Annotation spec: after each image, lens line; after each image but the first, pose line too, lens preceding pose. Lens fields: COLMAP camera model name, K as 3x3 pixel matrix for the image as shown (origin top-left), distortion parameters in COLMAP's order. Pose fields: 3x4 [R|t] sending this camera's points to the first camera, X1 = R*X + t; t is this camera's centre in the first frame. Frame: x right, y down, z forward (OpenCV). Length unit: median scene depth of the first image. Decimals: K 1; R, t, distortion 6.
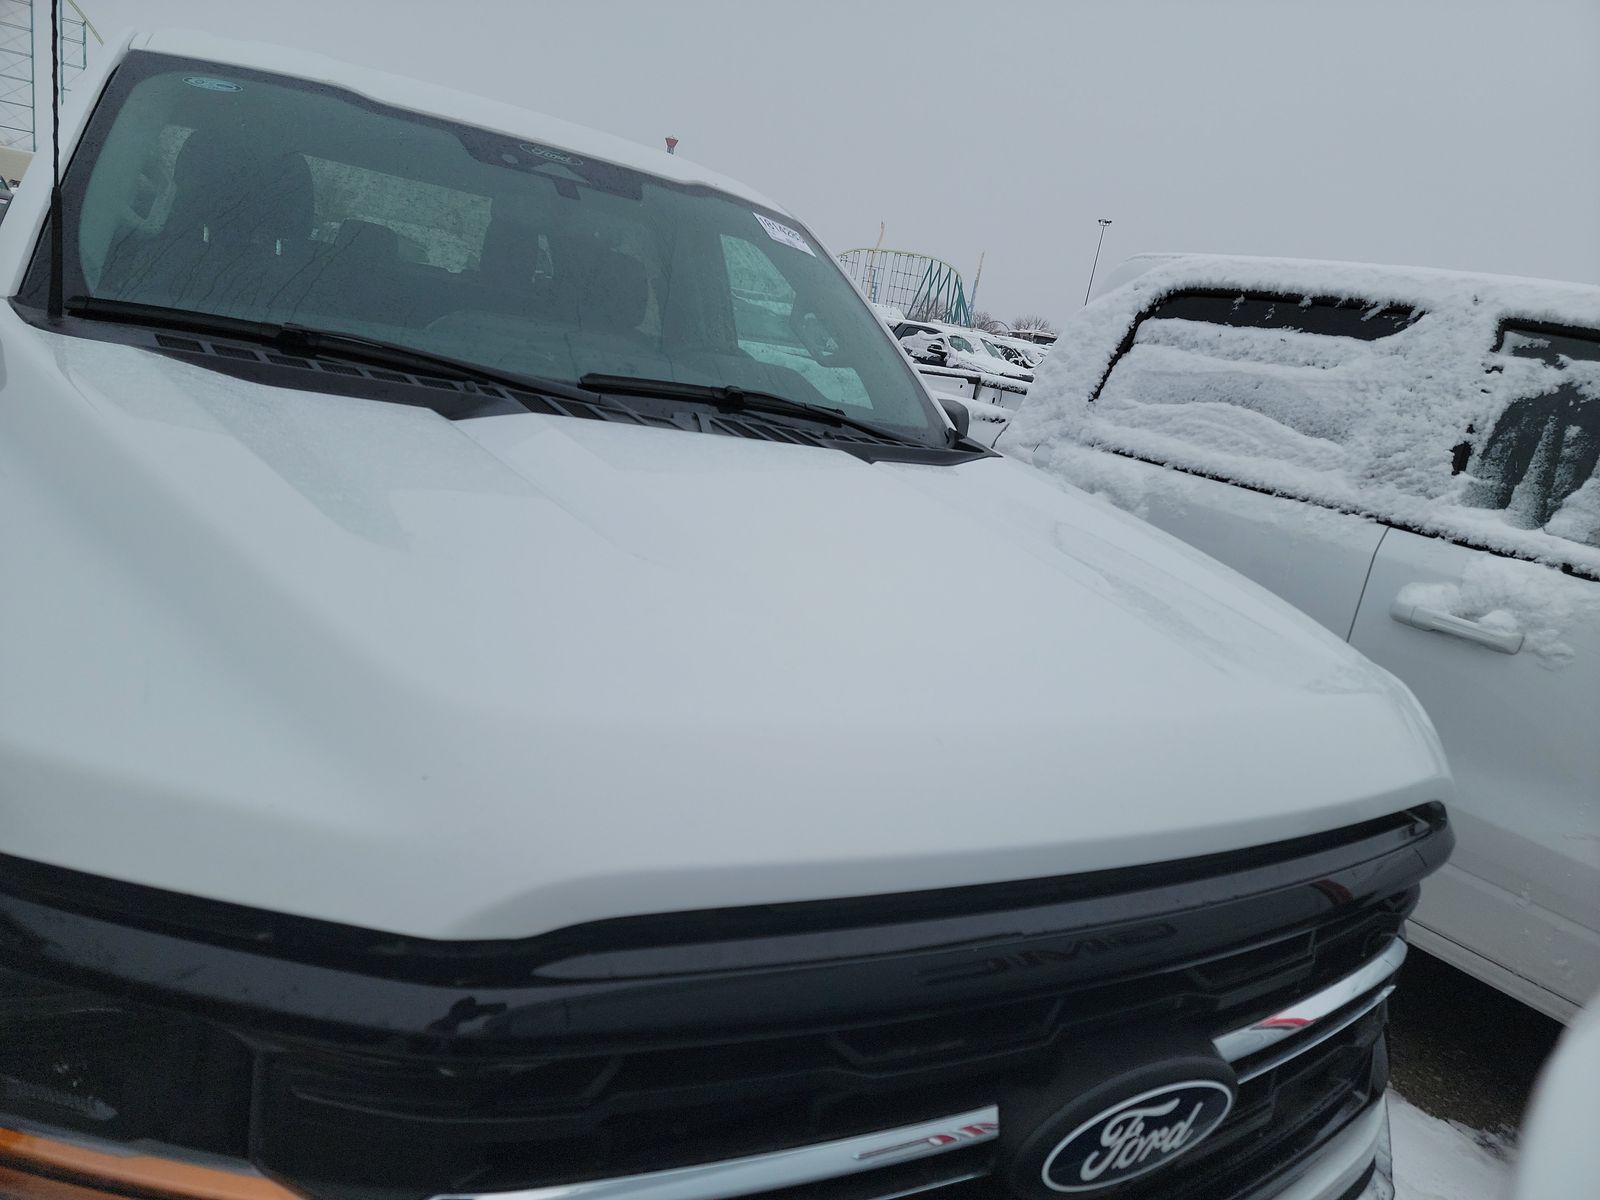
lens RADIAL K [[1100.5, 0, 808.0], [0, 1100.5, 614.4], [0, 0, 1]] dist [0.077284, -0.073247]
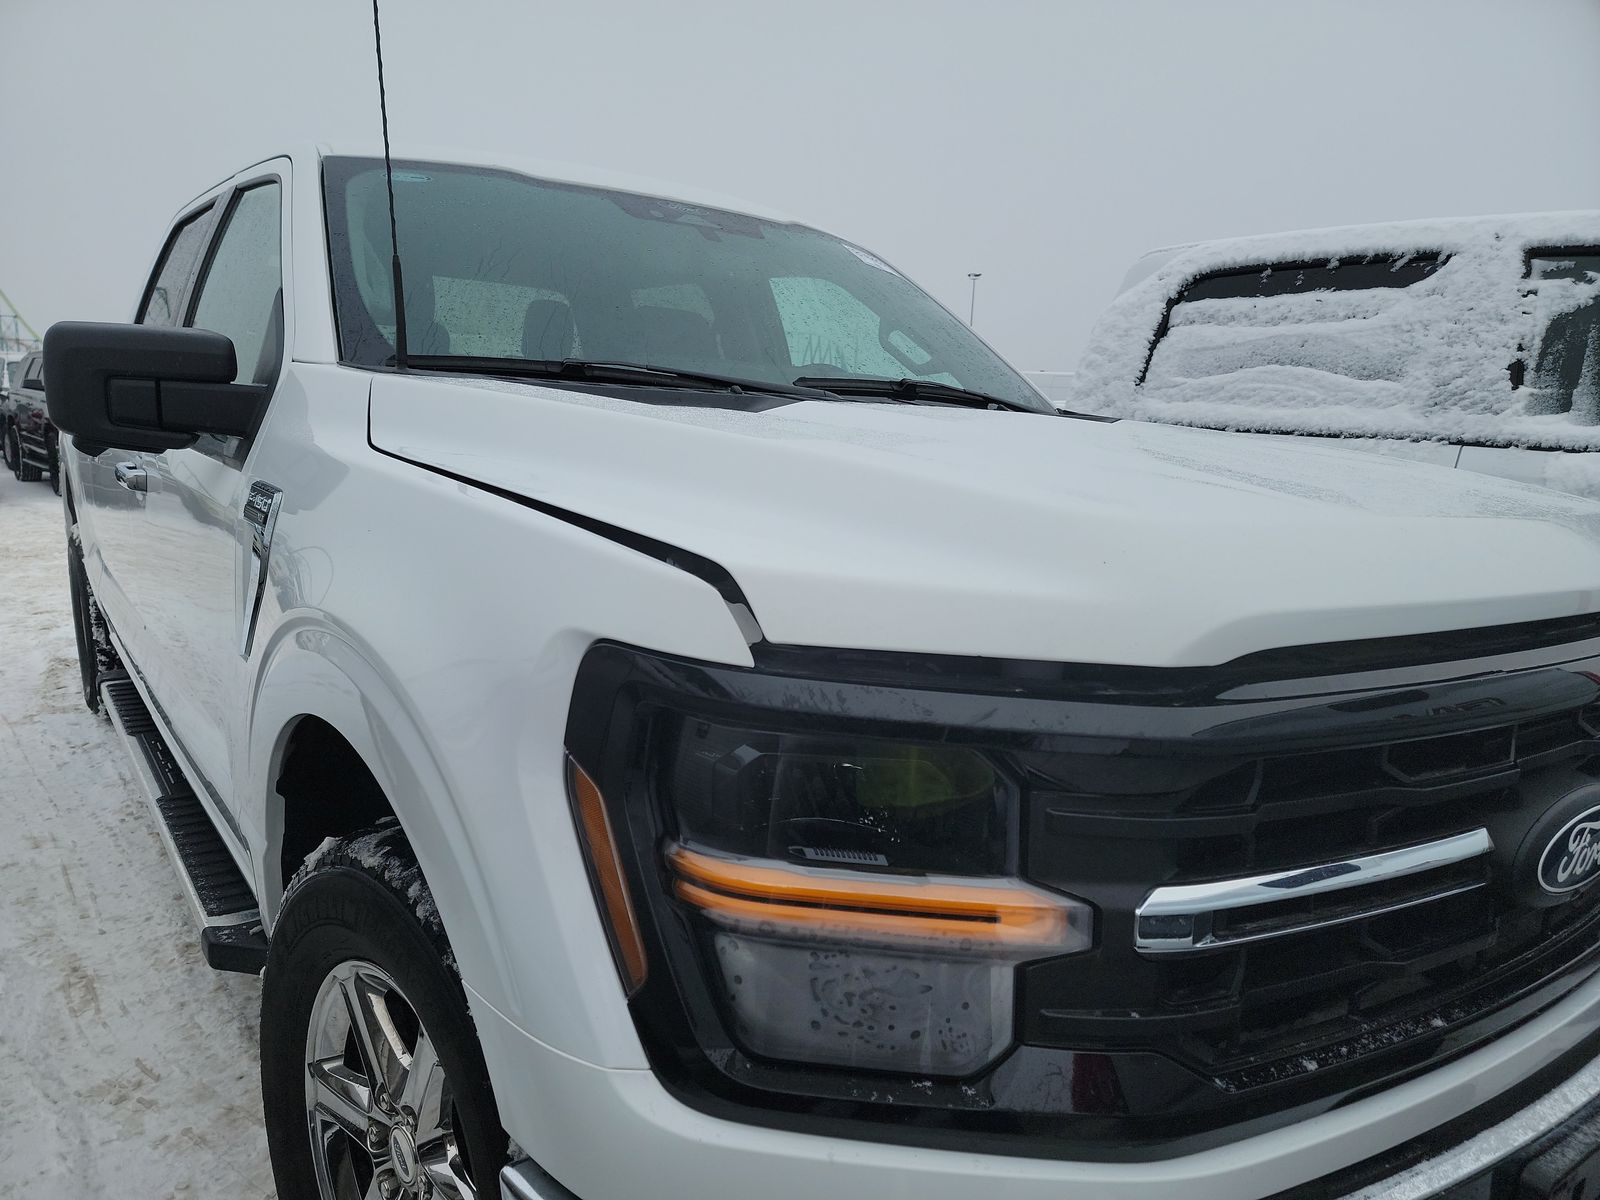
lens RADIAL K [[1100.5, 0, 808.0], [0, 1100.5, 614.4], [0, 0, 1]] dist [0.077284, -0.073247]
pose [[0.989357, -0.140133, 0.039178, -0.168356], [0.142186, 0.988269, -0.055747, 0.051588], [-0.030906, 0.060724, 0.997676, -0.060209]]
